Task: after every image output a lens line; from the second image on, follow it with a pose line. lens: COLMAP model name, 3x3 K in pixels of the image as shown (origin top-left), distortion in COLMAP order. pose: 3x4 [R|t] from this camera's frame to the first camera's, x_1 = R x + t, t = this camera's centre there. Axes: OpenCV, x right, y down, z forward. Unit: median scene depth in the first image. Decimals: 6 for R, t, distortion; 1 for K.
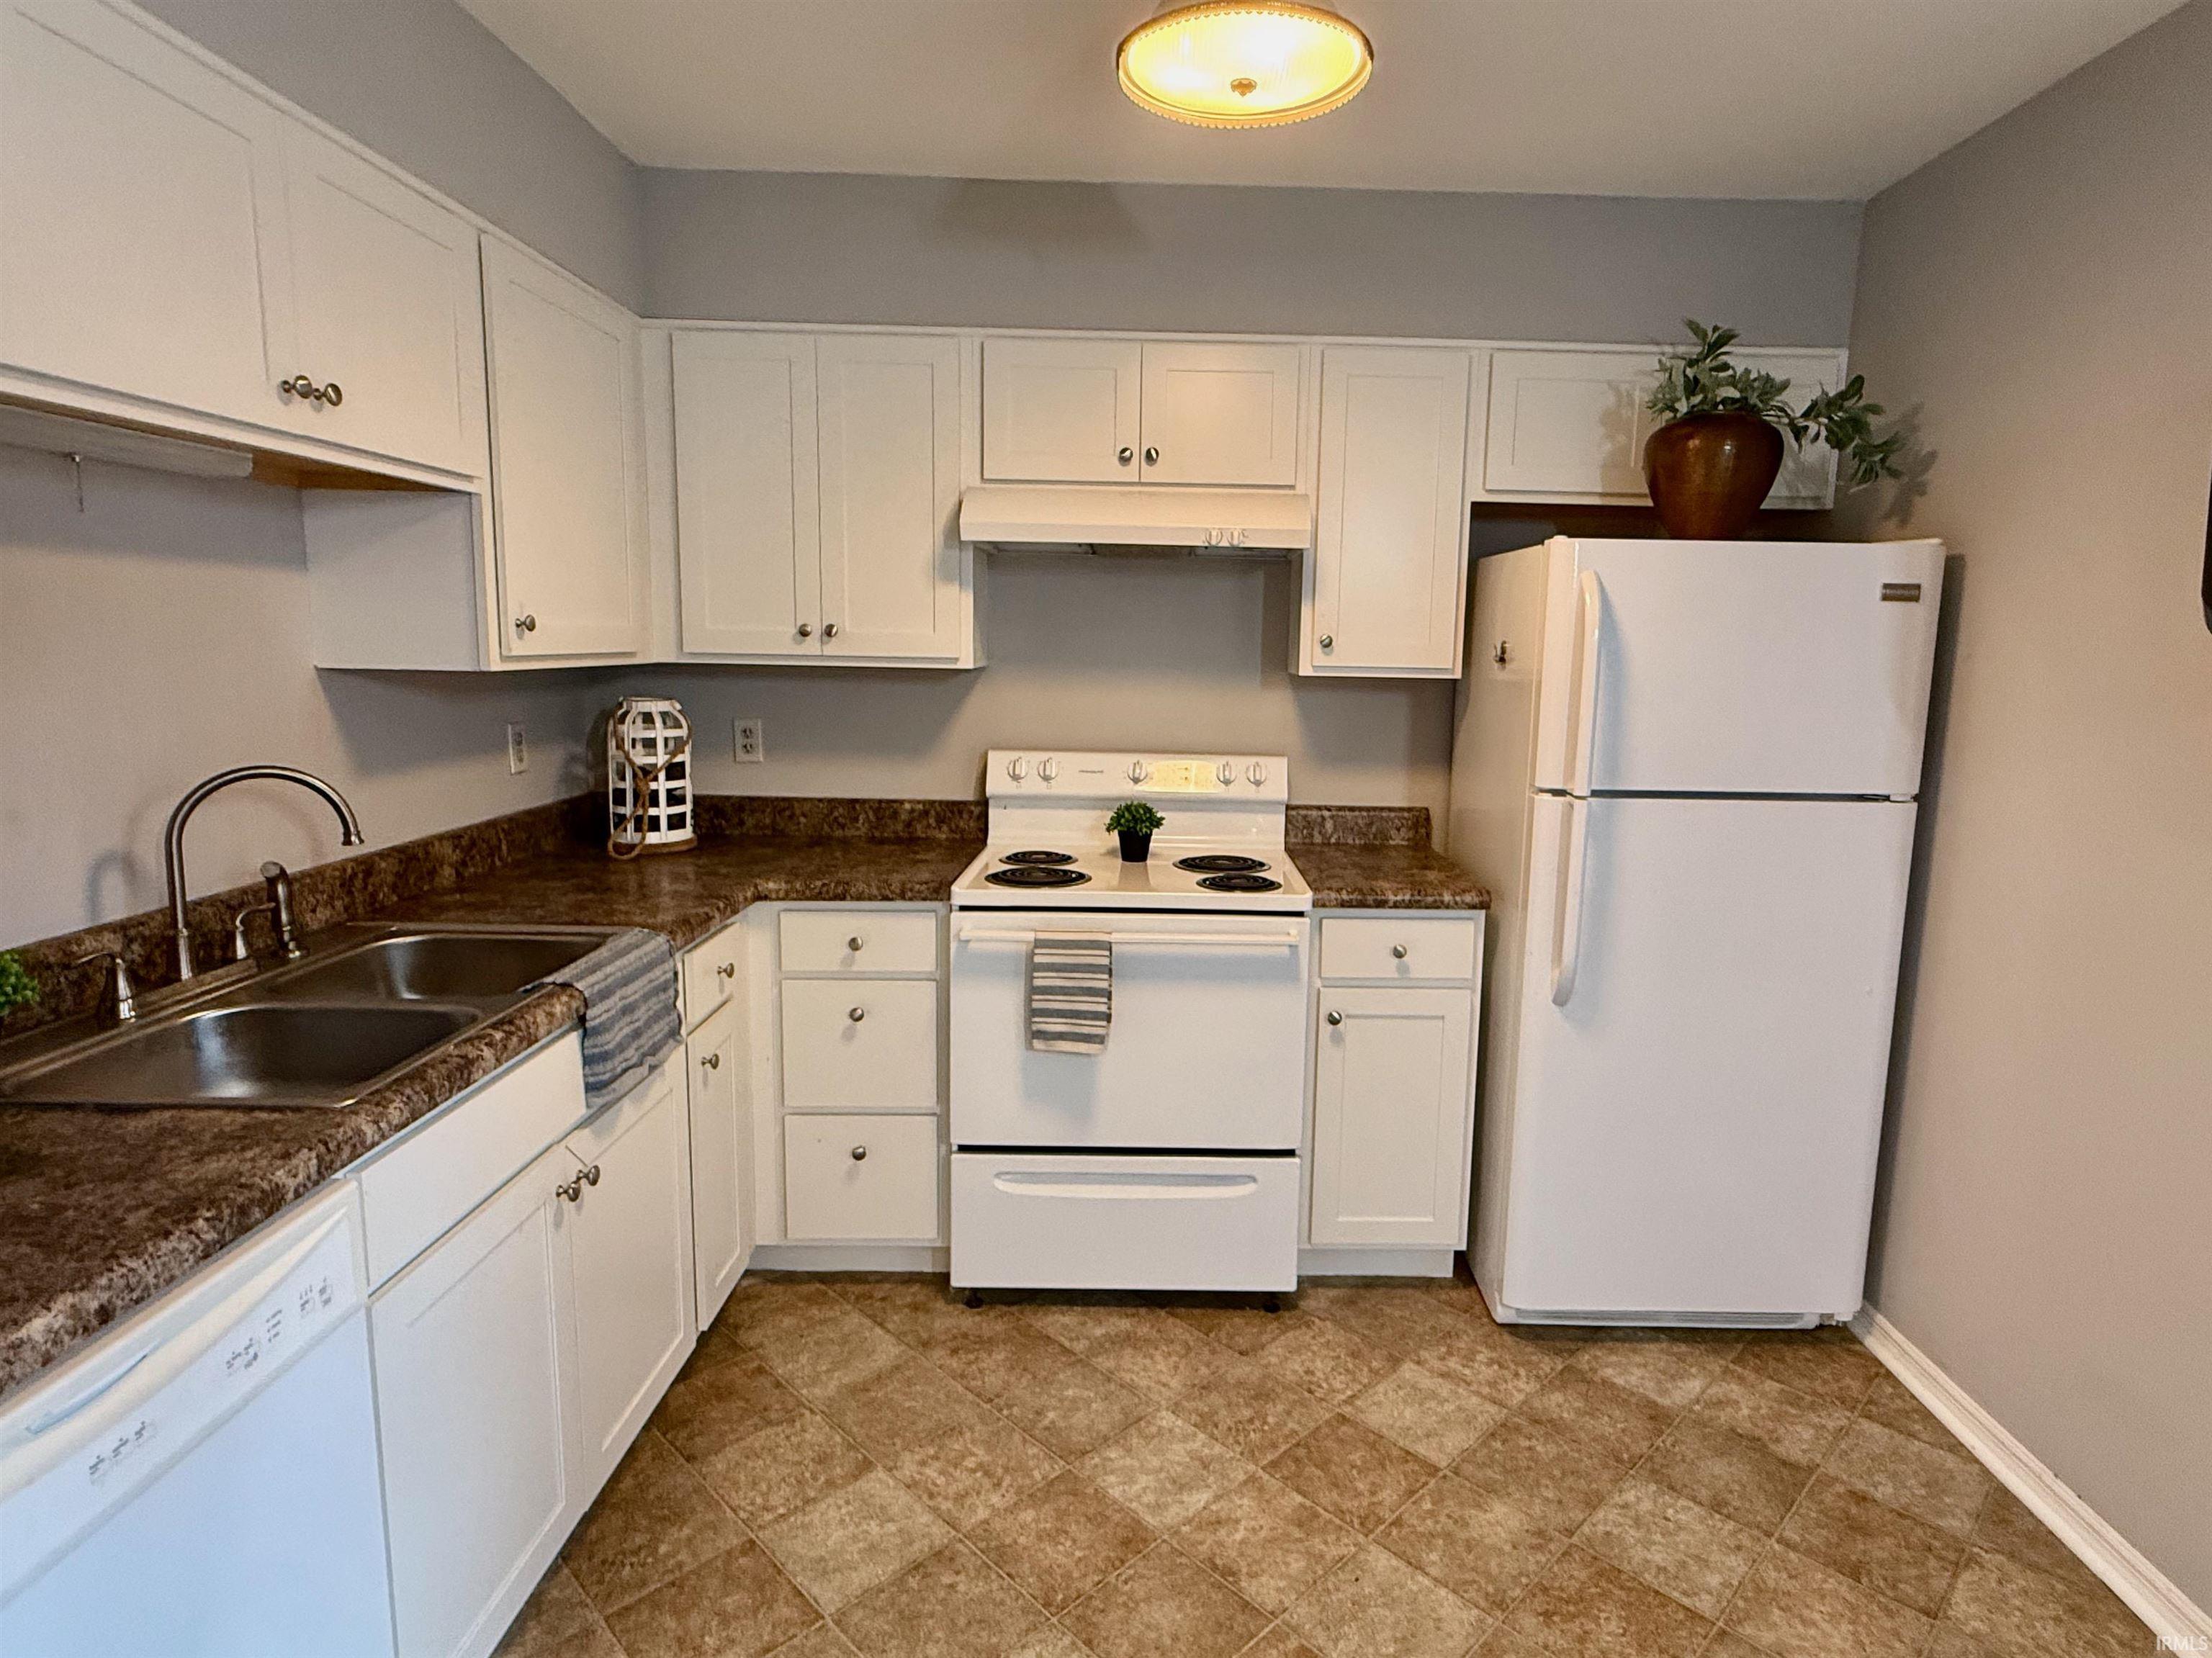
lens RADIAL K [[1225.7, 0, 1202.5], [0, 1225.7, 795.0], [0, 0, 1]] dist [0.001173, 0.000869]
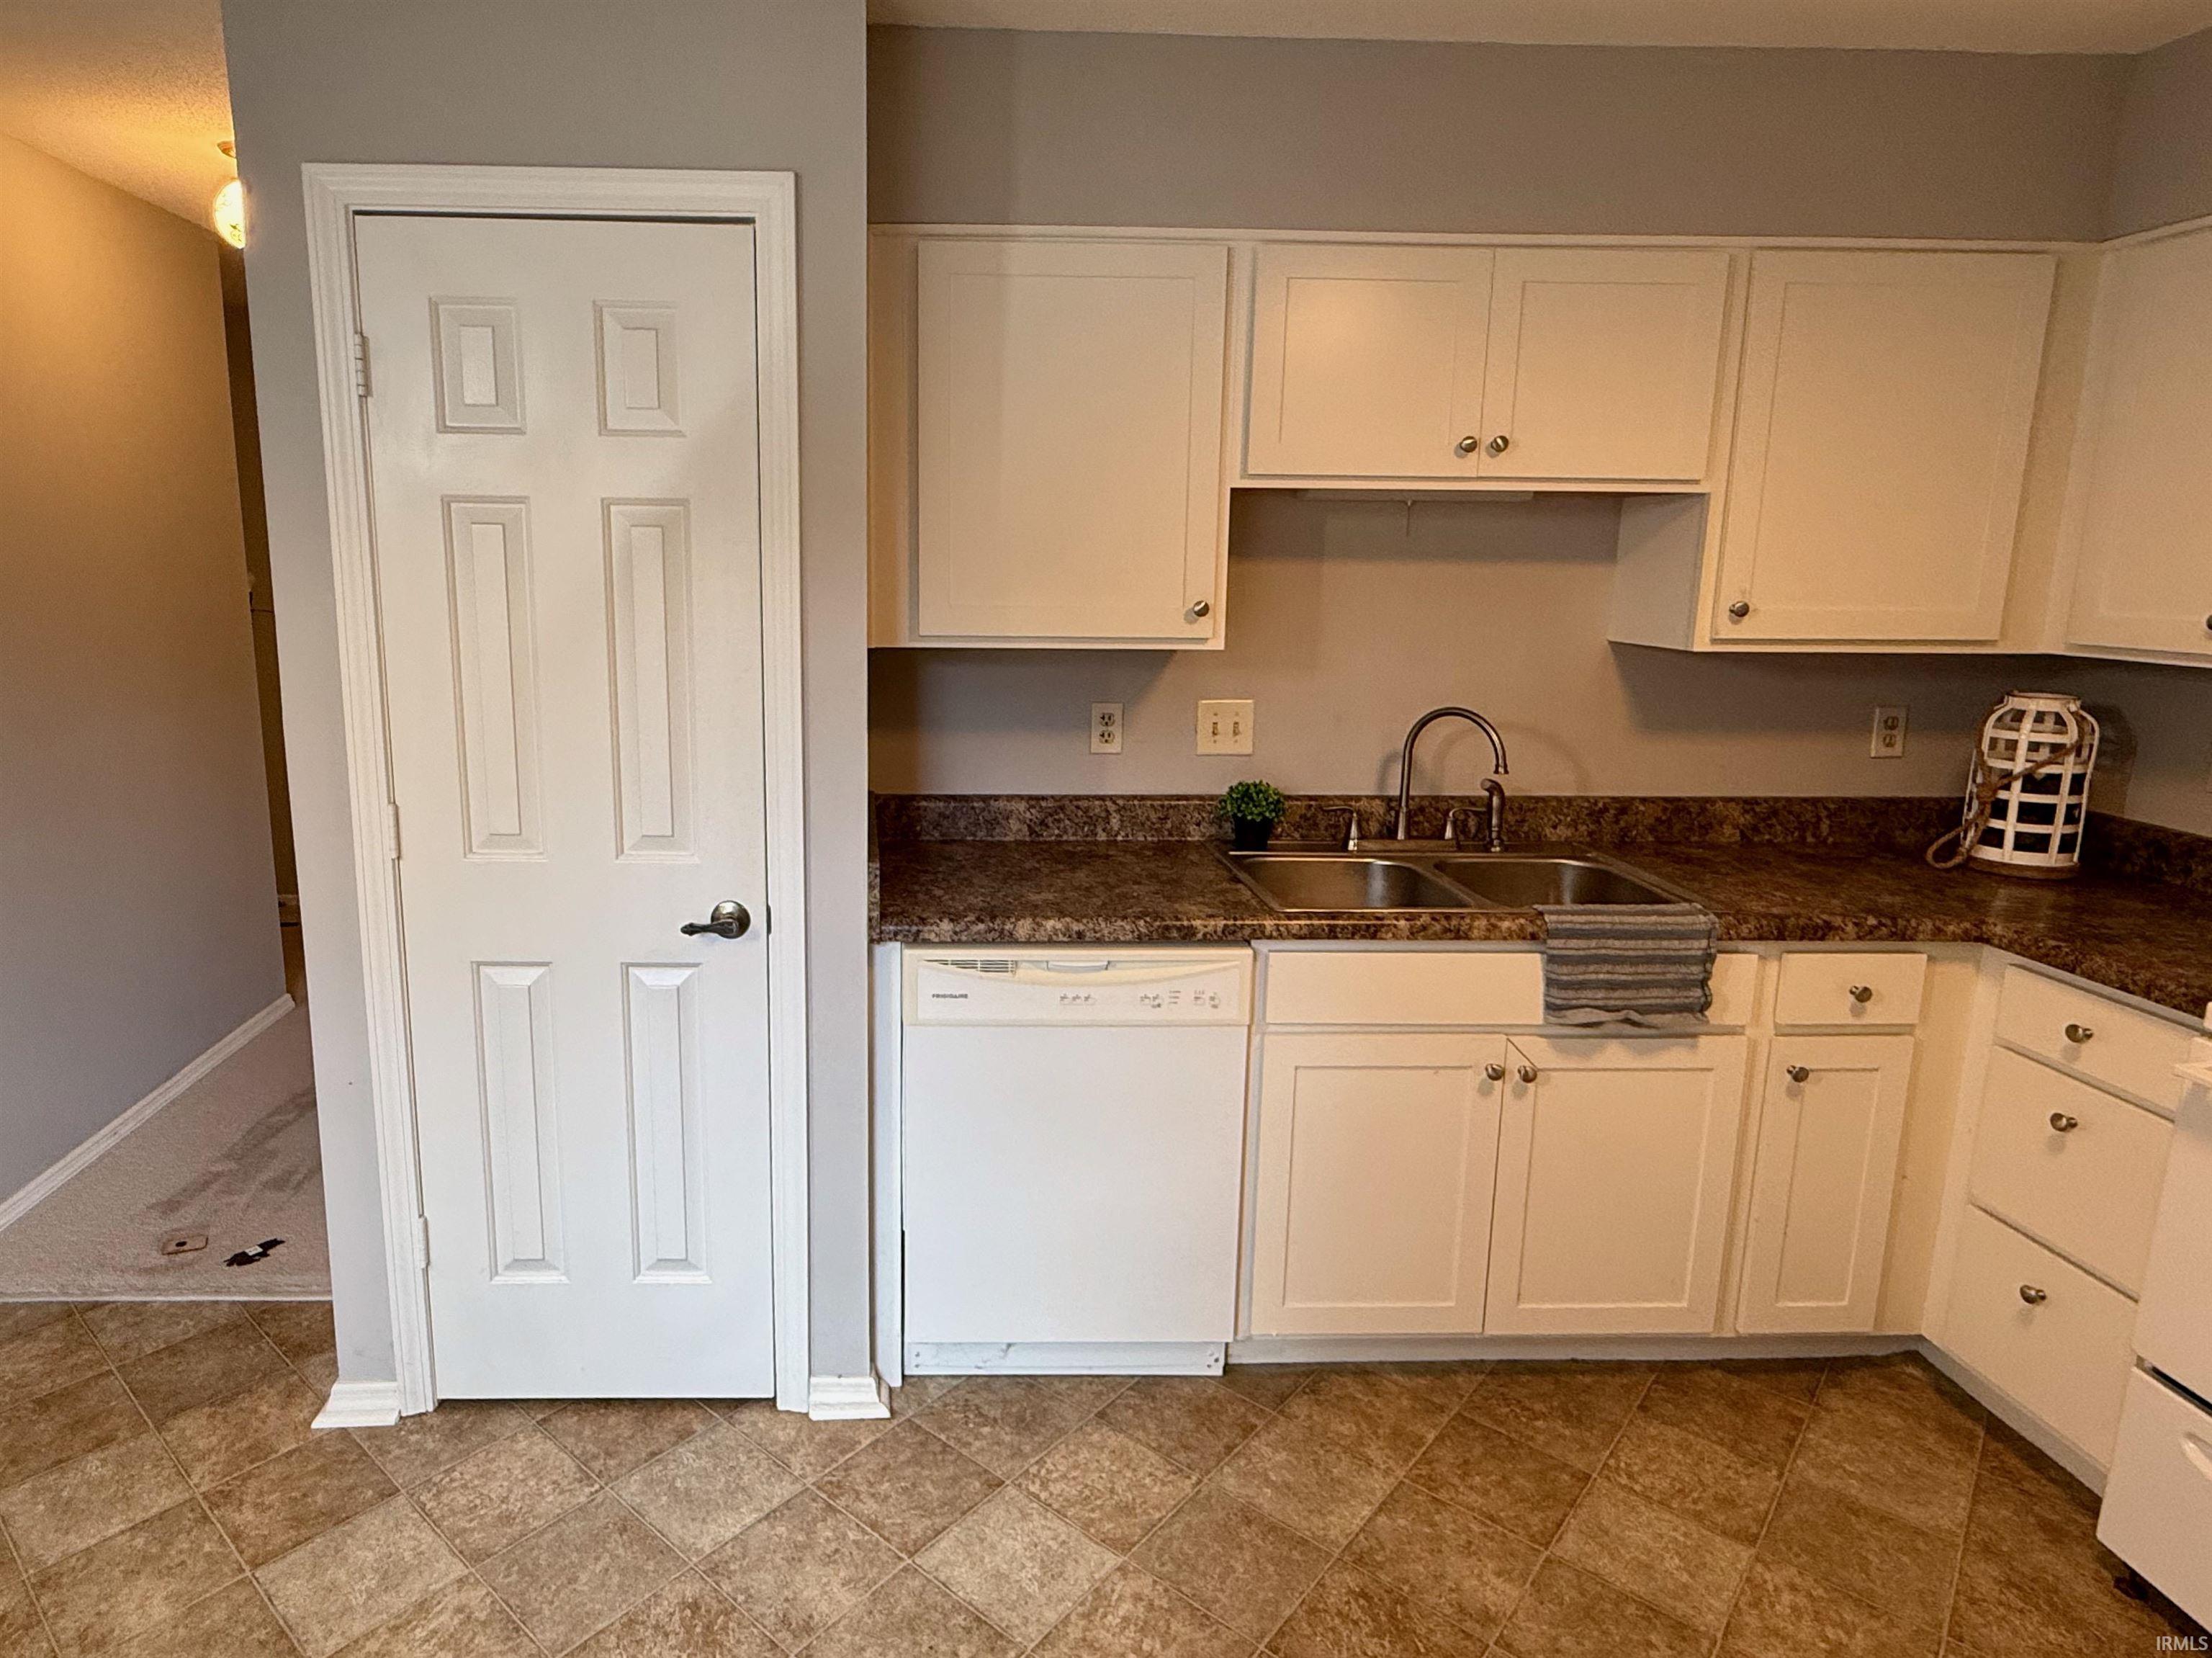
lens RADIAL K [[1289.9, 0, 909.2], [0, 1289.9, 766.3], [0, 0, 1]] dist [0.002494, 0.001498]
pose [[-0.017808, 0.148202, -0.988797, 0.510239], [-0.134544, 0.979603, 0.149248, -0.065415], [0.990748, 0.135695, 0.002495, 0.252444]]
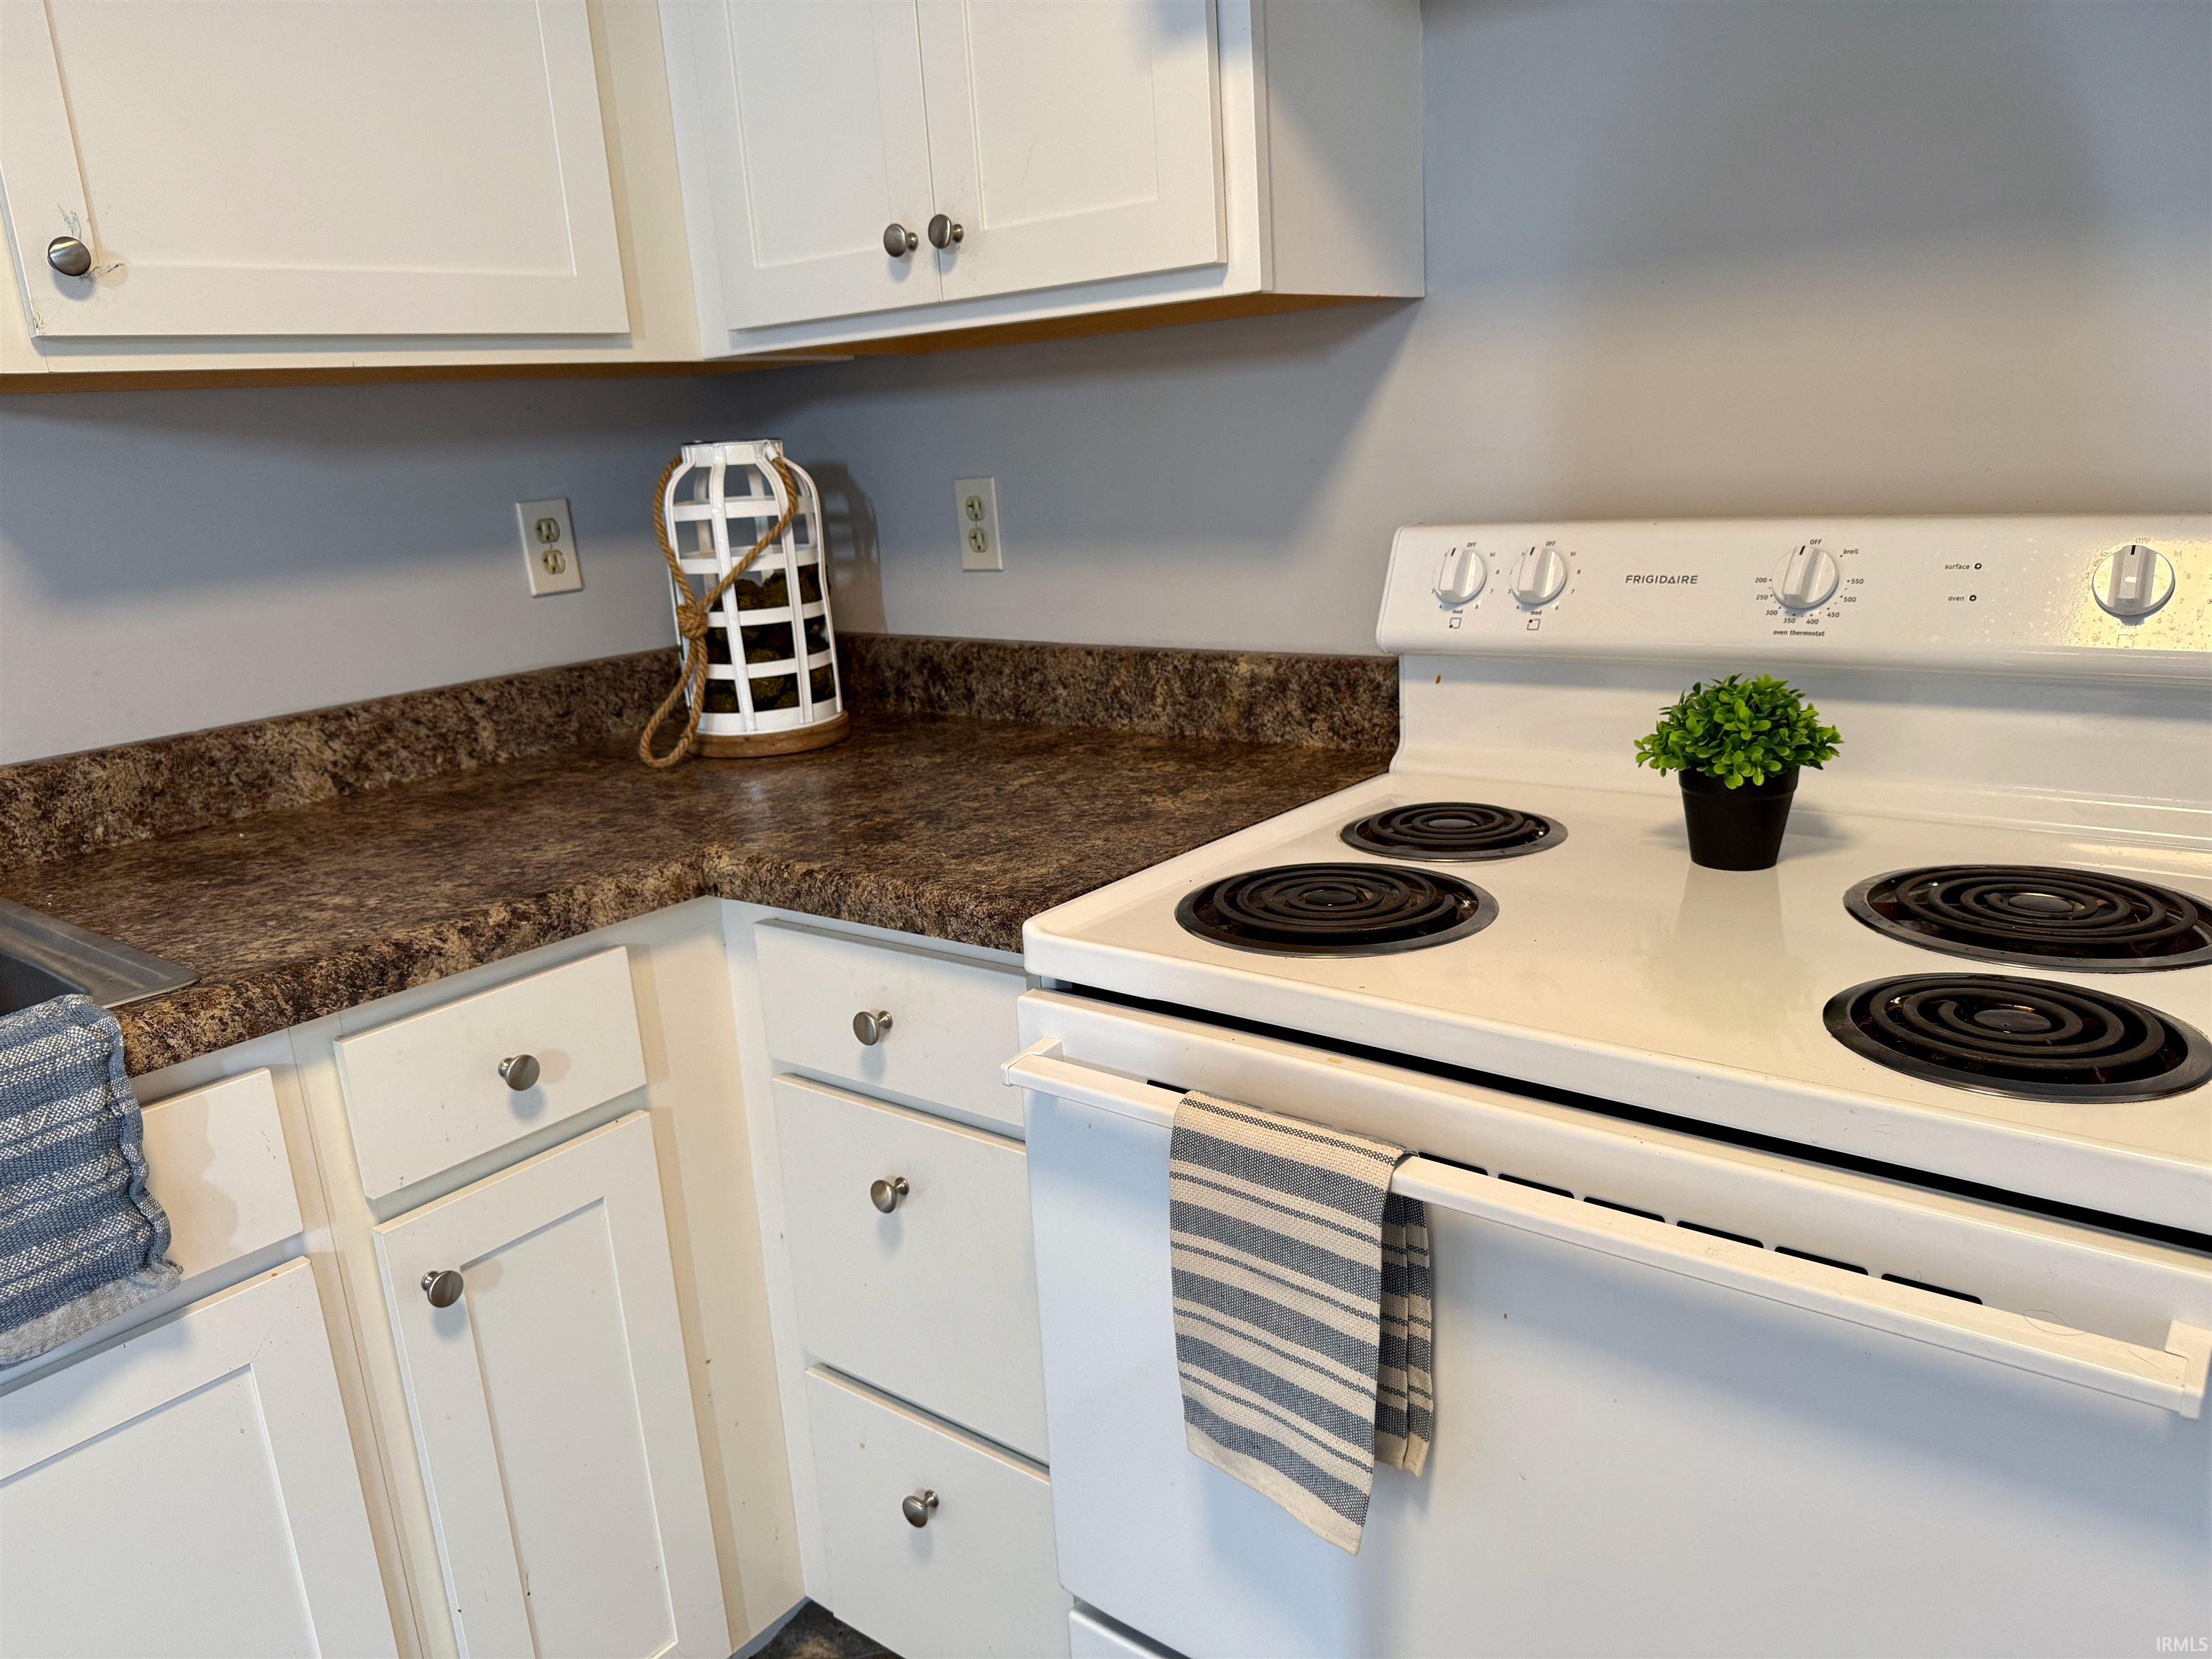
lens RADIAL K [[1540.1, 0, 1118.1], [0, 1540.1, 831.4], [0, 0, 1]] dist [0.134620, -0.254630]
pose [[0.754688, 0.093361, -0.649407, 0.099980], [-0.000872, 0.989965, 0.141307, -0.013121], [0.656083, -0.106077, 0.747197, 0.688470]]
